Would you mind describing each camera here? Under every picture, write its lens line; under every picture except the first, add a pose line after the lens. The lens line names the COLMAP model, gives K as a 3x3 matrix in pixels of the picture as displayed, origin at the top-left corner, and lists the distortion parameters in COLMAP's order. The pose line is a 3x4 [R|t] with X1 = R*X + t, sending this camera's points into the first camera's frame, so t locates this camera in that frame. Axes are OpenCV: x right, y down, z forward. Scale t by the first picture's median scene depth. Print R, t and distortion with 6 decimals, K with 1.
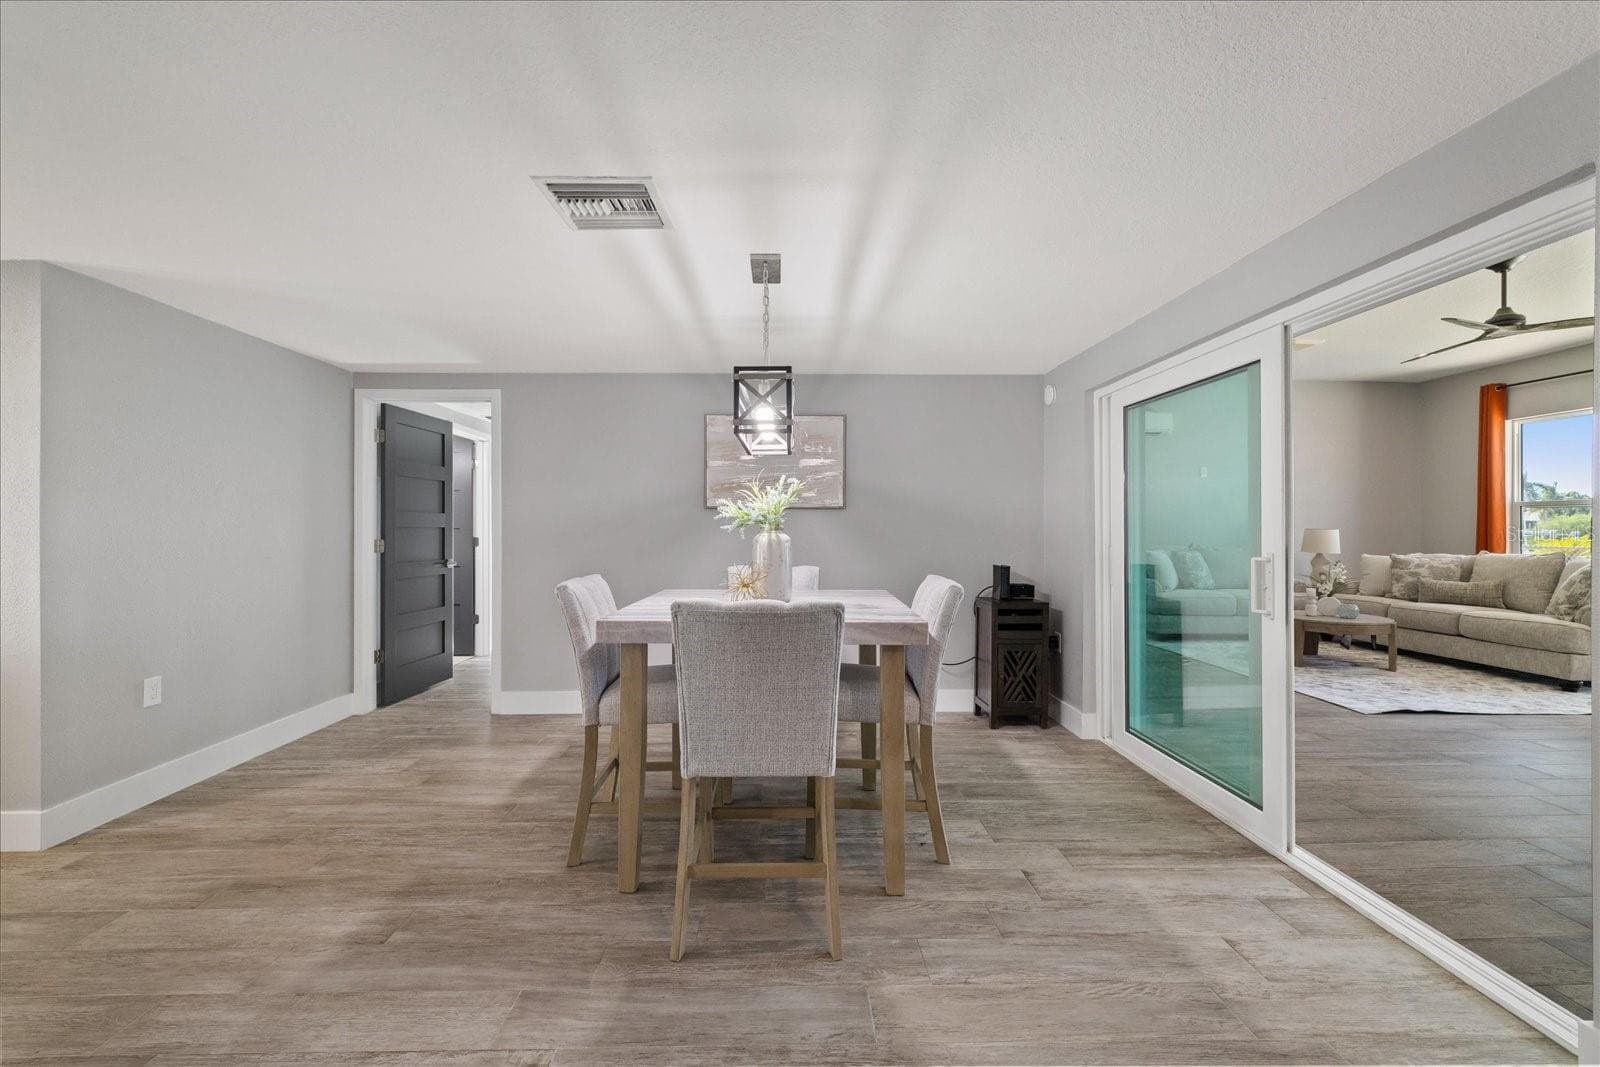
lens RADIAL K [[670.6, 0, 798.8], [0, 670.6, 527.4], [0, 0, 1]] dist [0.000184, -0.000066]
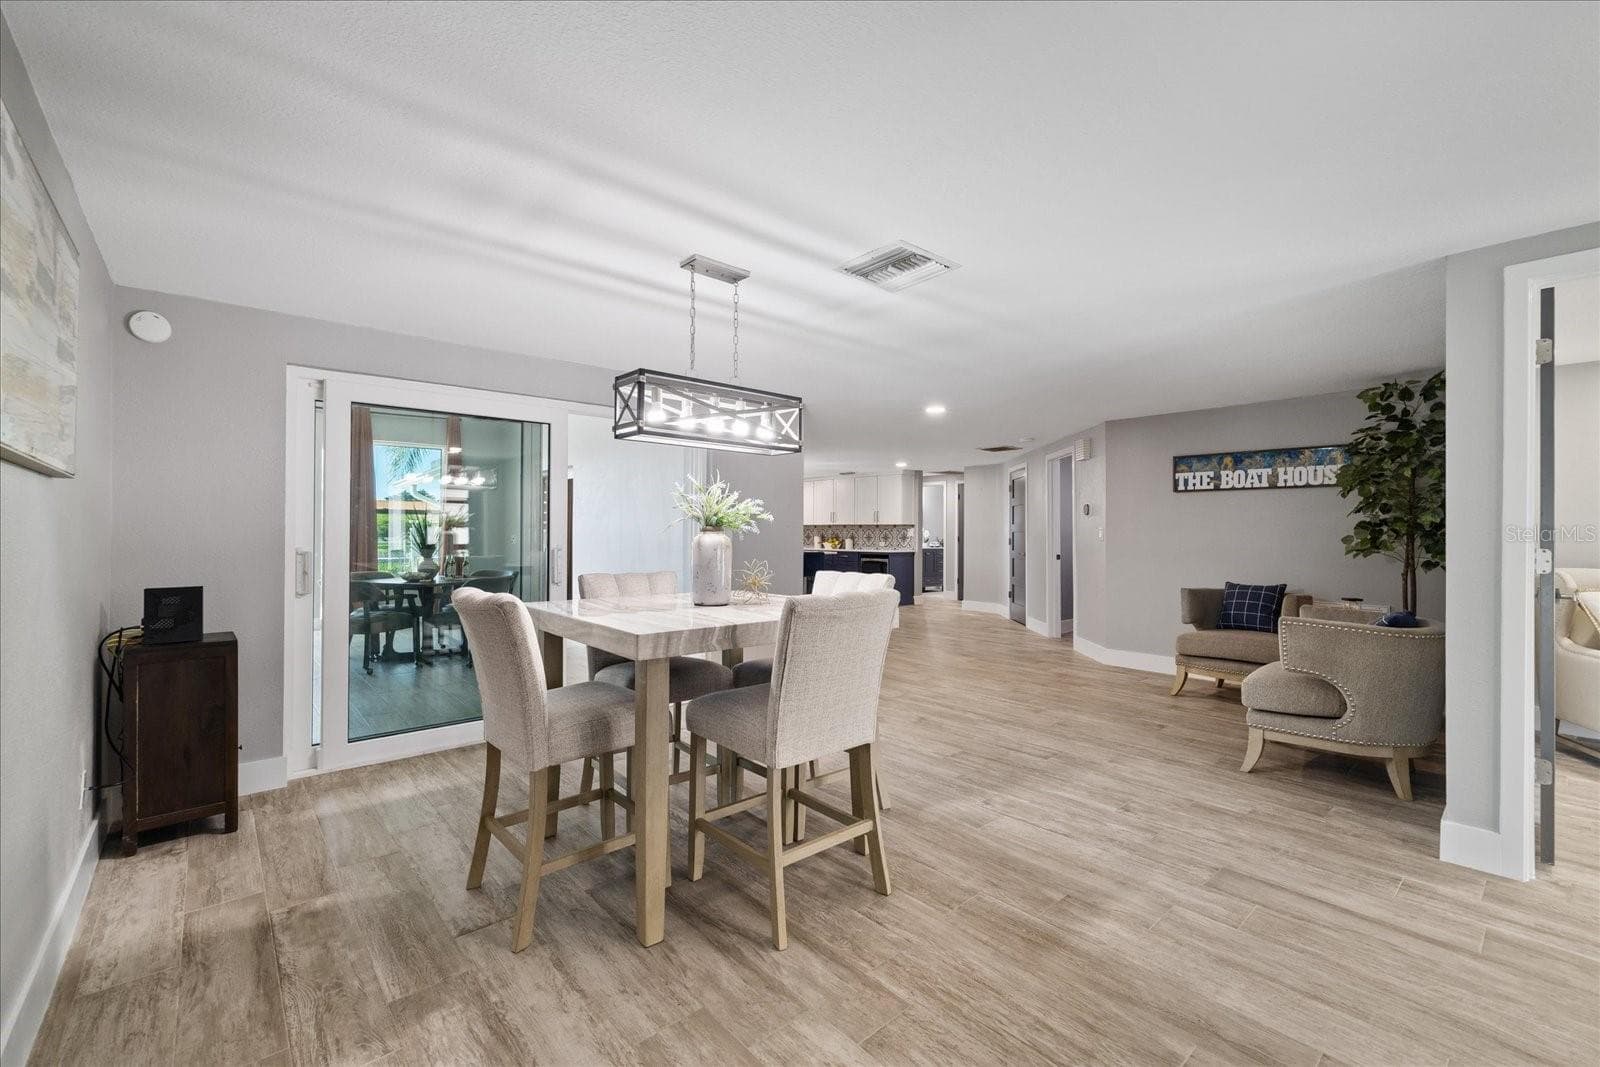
lens RADIAL K [[670.6, 0, 798.8], [0, 670.6, 527.4], [0, 0, 1]] dist [0.000184, -0.000066]
pose [[-0.640519, 0.004231, 0.767931, -0.982898], [-0.002102, 0.999971, -0.007262, 0.006709], [-0.767939, -0.006266, -0.640492, 1.700218]]
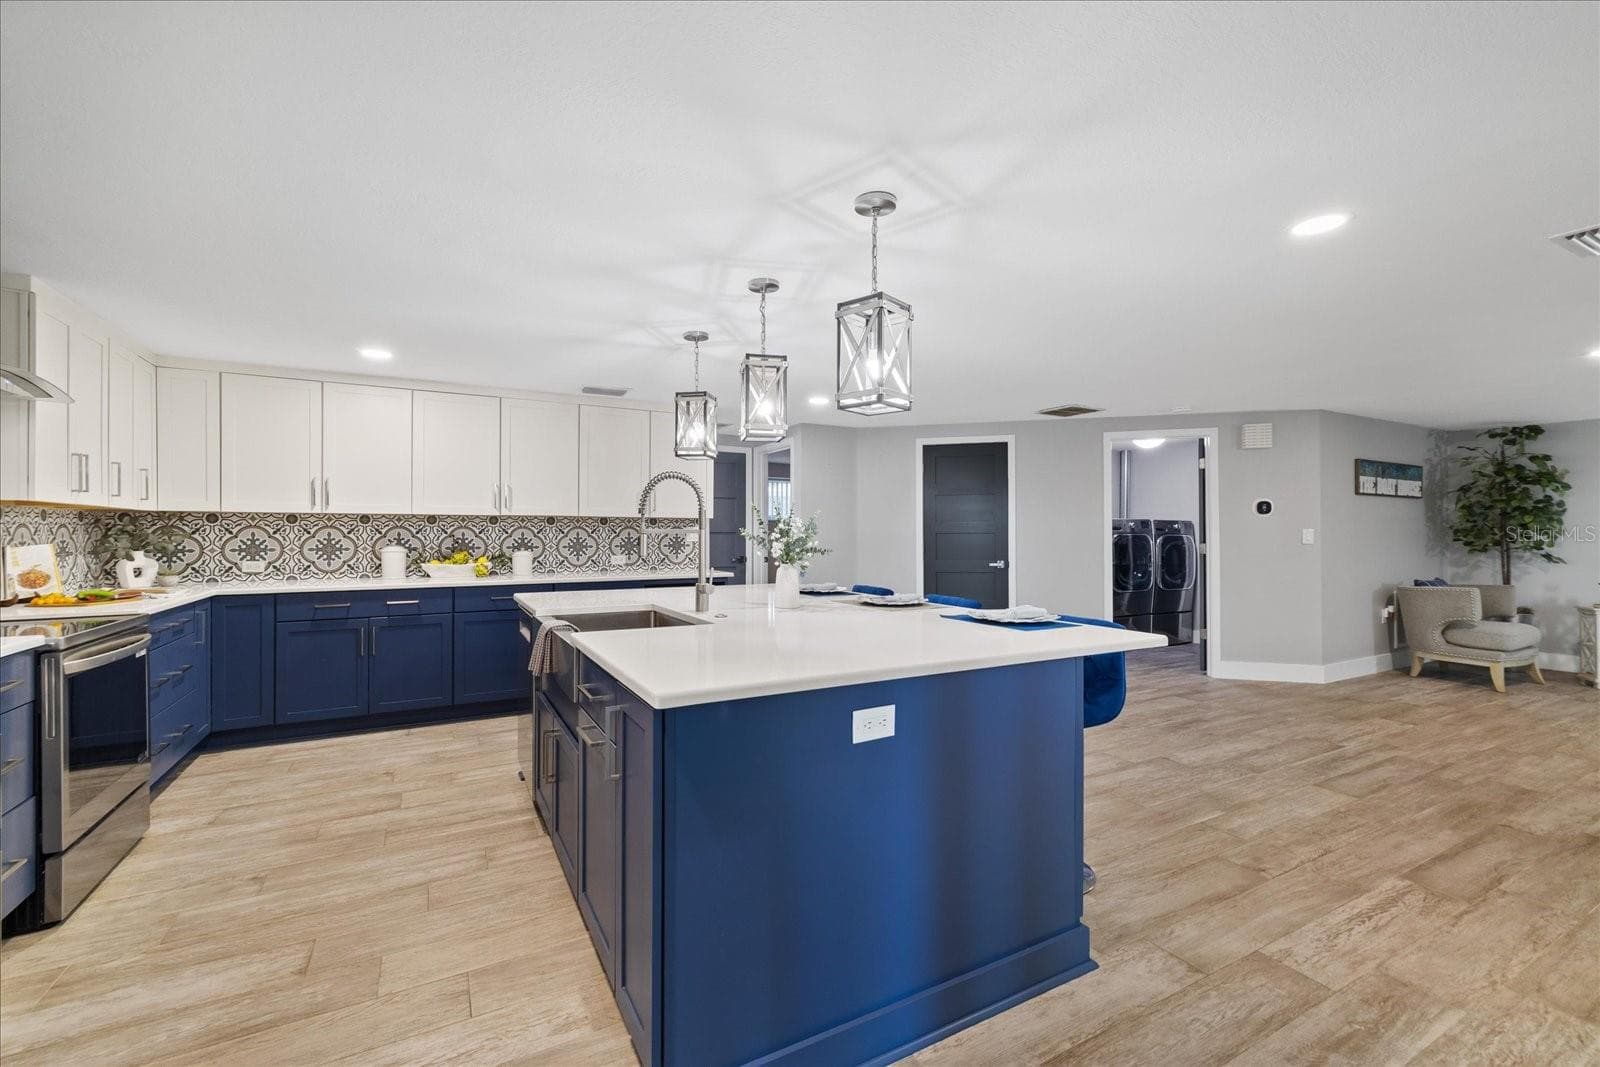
lens RADIAL K [[671.7, 0, 806.3], [0, 671.7, 532.1], [0, 0, 1]] dist [-0.000104, 0.000032]
pose [[-0.885349, 0.000698, -0.464927, 3.005457], [-0.000565, 0.999997, 0.002577, -0.007651], [0.464927, 0.002544, -0.885345, 0.329766]]
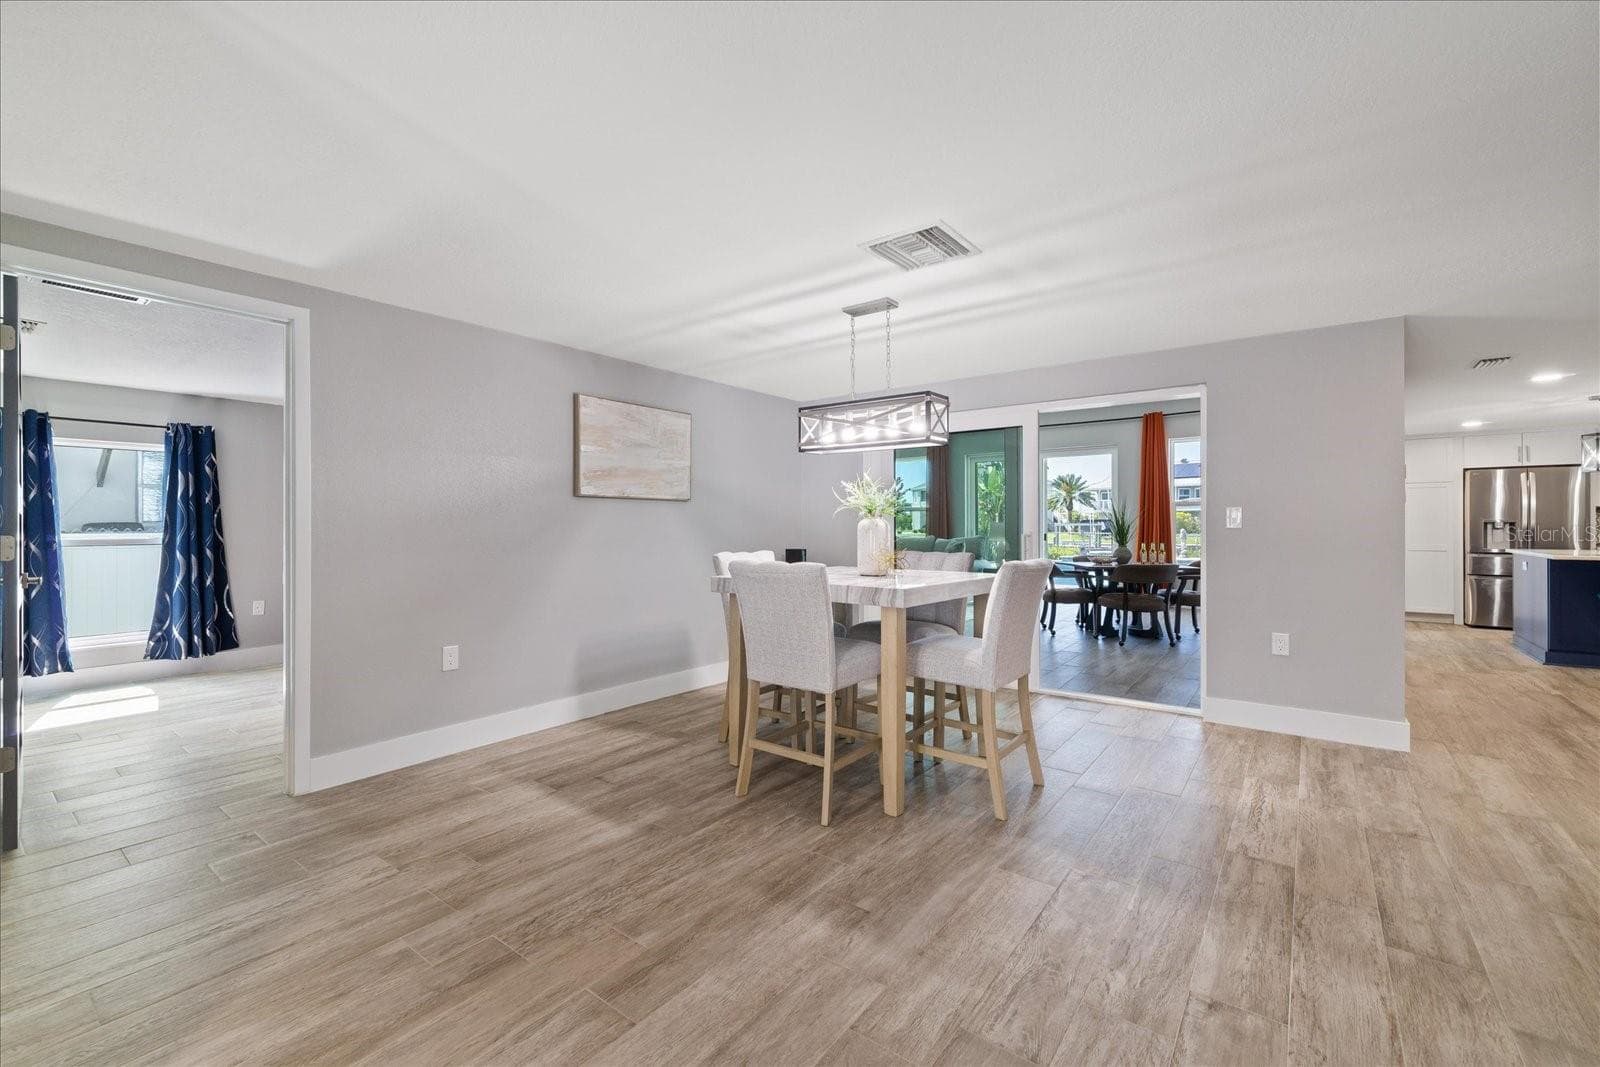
lens RADIAL K [[670.6, 0, 798.8], [0, 670.6, 527.4], [0, 0, 1]] dist [0.000184, -0.000066]
pose [[0.624914, -0.002780, 0.780689, -1.217060], [0.003200, 0.999994, 0.000999, 0.024924], [-0.780687, 0.001874, 0.624919, 0.361819]]
